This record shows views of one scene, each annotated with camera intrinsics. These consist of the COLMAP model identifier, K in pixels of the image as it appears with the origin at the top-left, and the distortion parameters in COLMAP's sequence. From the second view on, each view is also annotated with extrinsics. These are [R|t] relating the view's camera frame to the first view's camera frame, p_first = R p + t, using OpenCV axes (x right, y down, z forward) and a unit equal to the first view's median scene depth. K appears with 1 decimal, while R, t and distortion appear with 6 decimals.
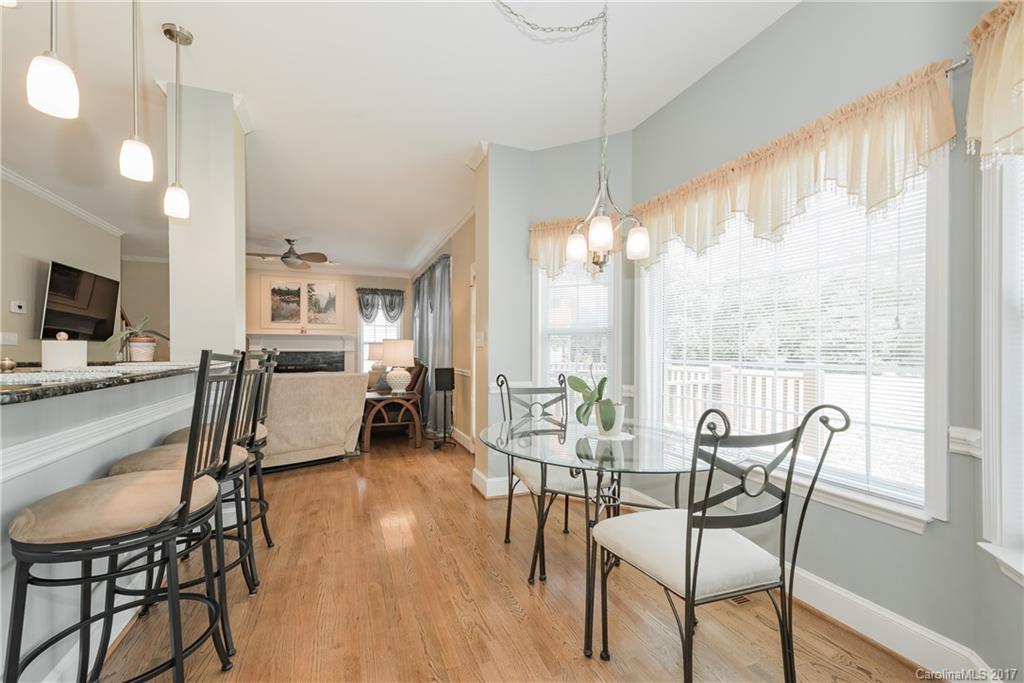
lens RADIAL K [[408.0, 0, 505.6], [0, 408.0, 352.0], [0, 0, 1]] dist [0.000616, 0.000162]
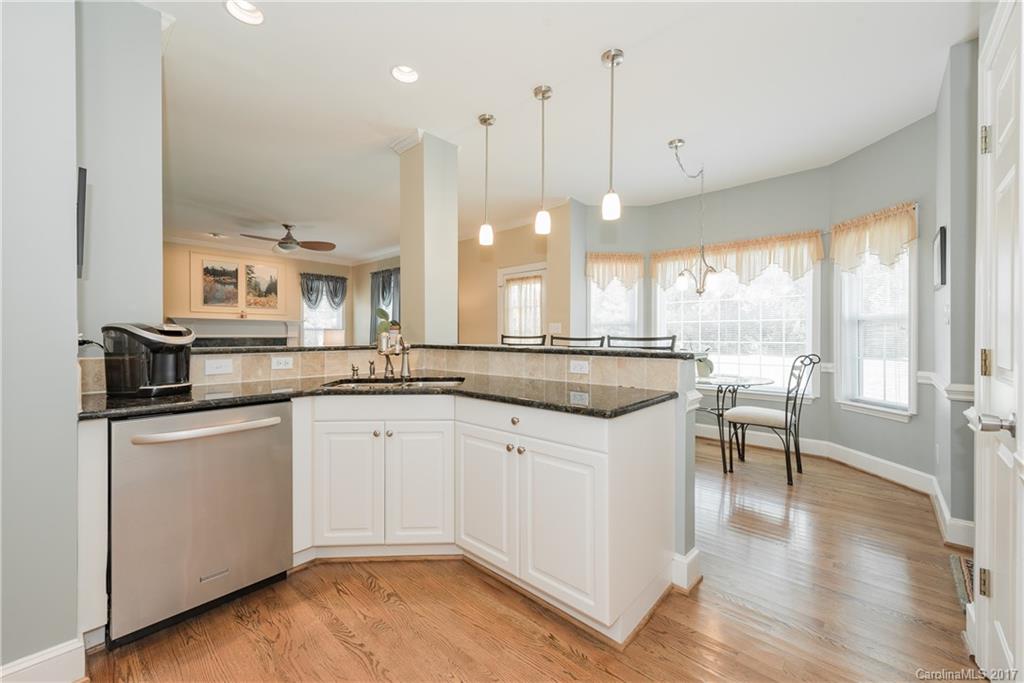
lens RADIAL K [[408.0, 0, 512.1], [0, 408.0, 337.2], [0, 0, 1]] dist [0.000616, 0.000162]
pose [[0.896979, -0.001739, 0.442070, -0.357430], [0.003150, 0.999992, -0.002458, 0.000974], [-0.442062, 0.003597, 0.896977, -0.095307]]
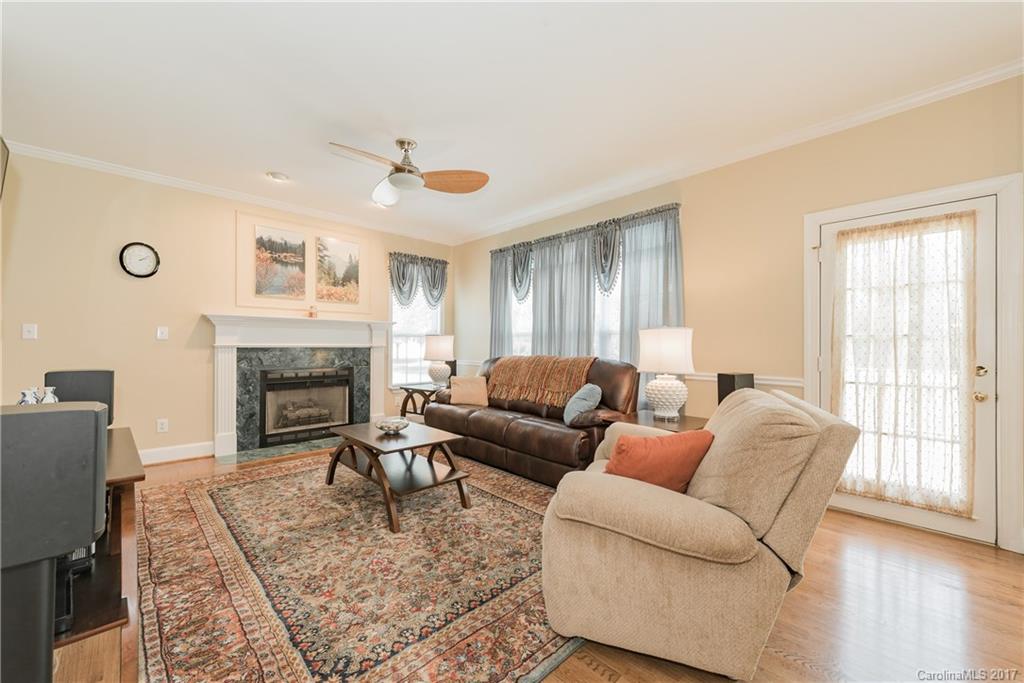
lens RADIAL K [[408.0, 0, 508.7], [0, 408.0, 345.2], [0, 0, 1]] dist [0.000616, 0.000162]
pose [[0.930386, 0.005355, 0.366543, -0.444975], [-0.002356, 0.999960, -0.008628, -0.000294], [-0.366575, 0.007164, 0.930361, 0.329994]]
